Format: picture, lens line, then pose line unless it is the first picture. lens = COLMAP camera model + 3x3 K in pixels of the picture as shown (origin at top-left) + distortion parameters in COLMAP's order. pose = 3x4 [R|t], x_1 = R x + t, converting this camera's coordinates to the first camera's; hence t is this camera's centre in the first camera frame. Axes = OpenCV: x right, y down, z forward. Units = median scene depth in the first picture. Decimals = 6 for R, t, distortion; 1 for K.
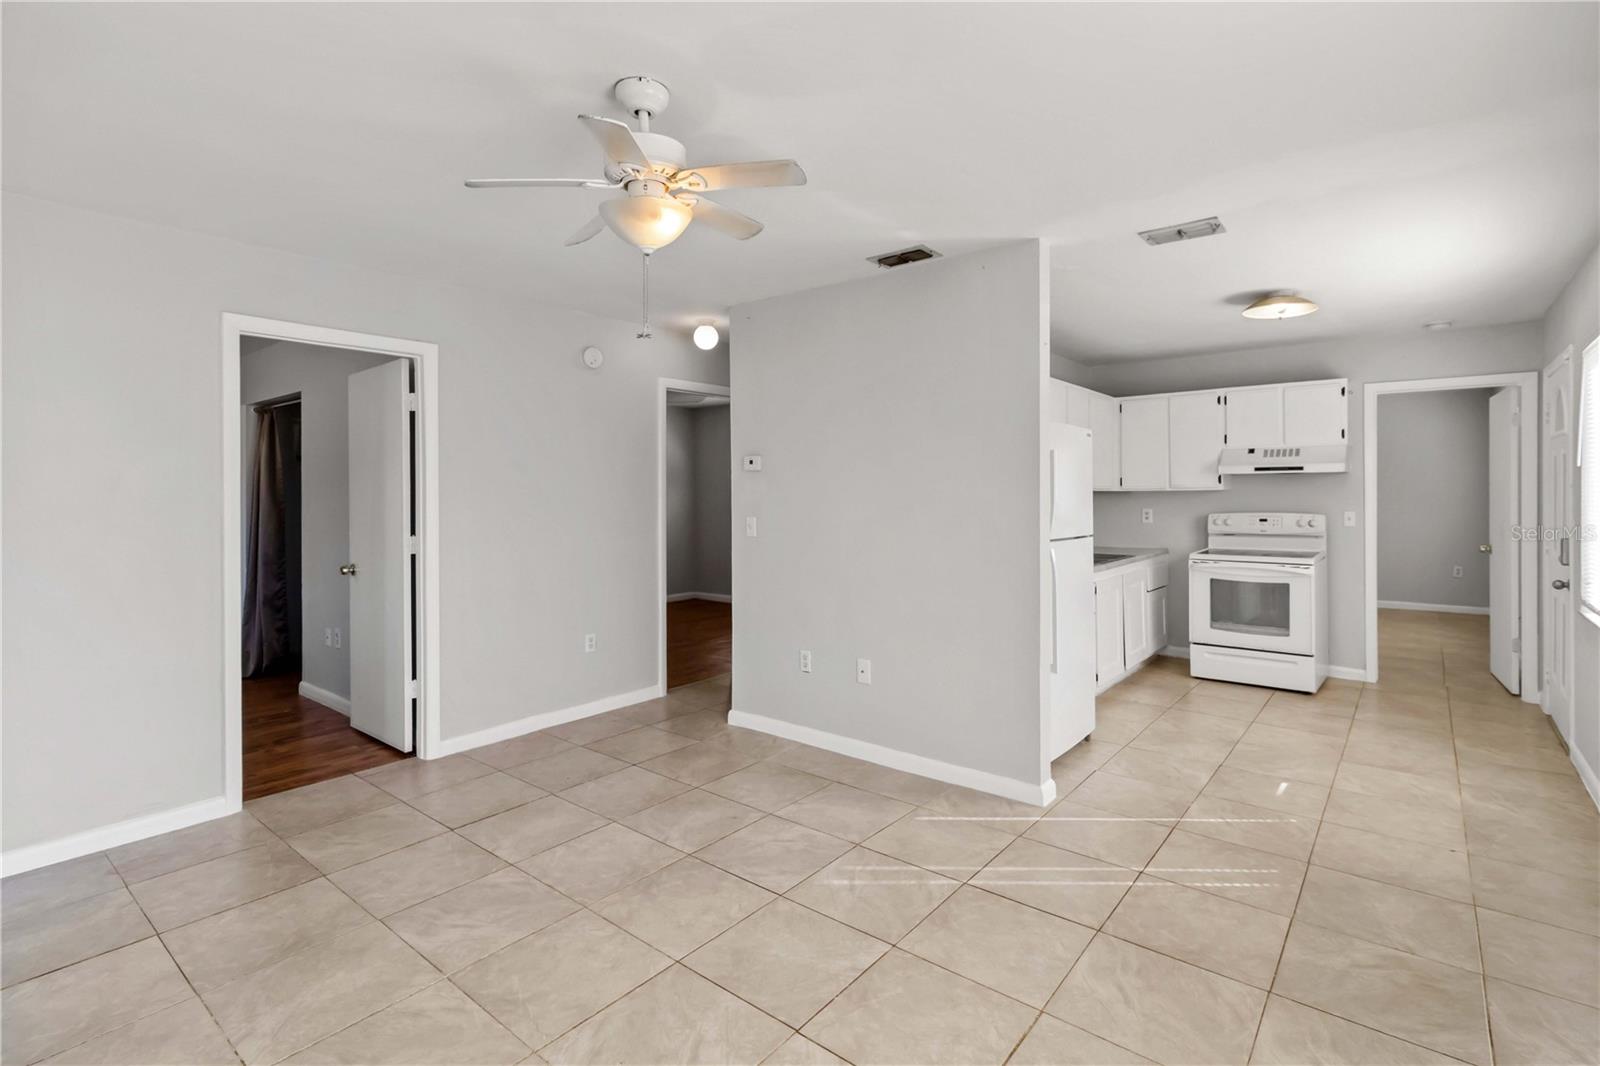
lens RADIAL K [[759.9, 0, 808.3], [0, 759.9, 496.0], [0, 0, 1]] dist [-0.010436, 0.000292]
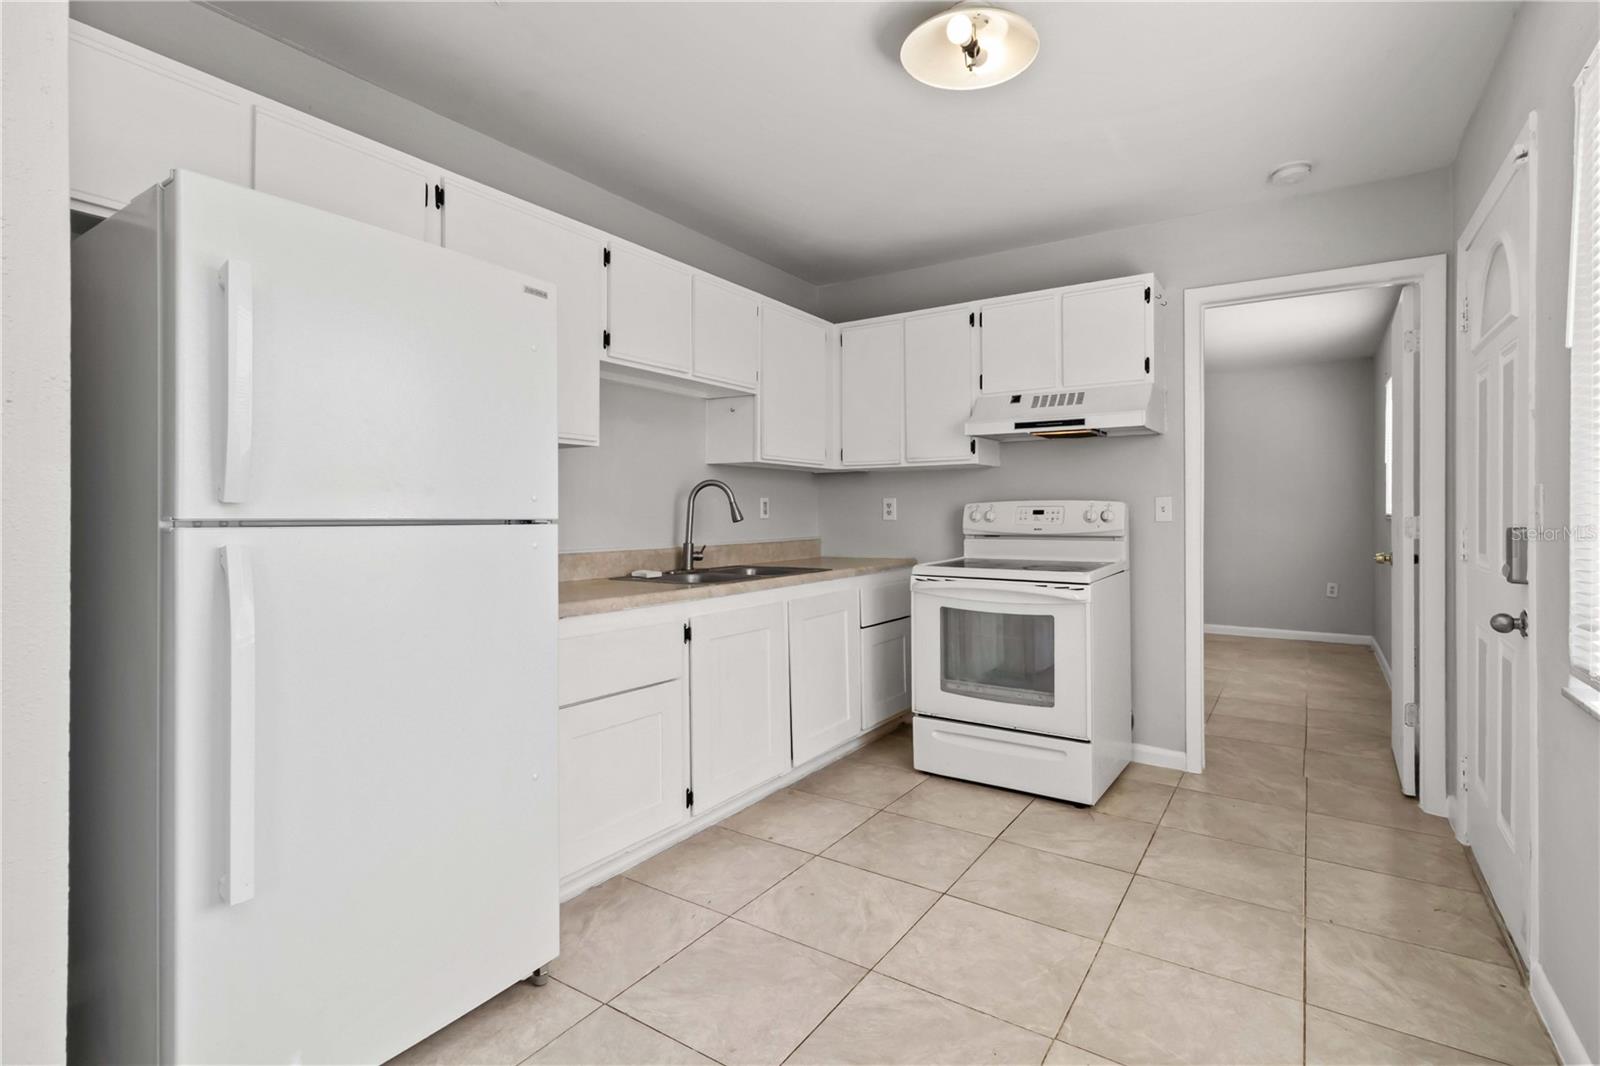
lens RADIAL K [[759.9, 0, 824.6], [0, 759.9, 511.4], [0, 0, 1]] dist [-0.010436, 0.000292]
pose [[0.993619, 0.005160, 0.112674, 0.384788], [-0.004667, 0.999978, -0.004644, 0.038010], [-0.112695, 0.004088, 0.993621, 0.429630]]
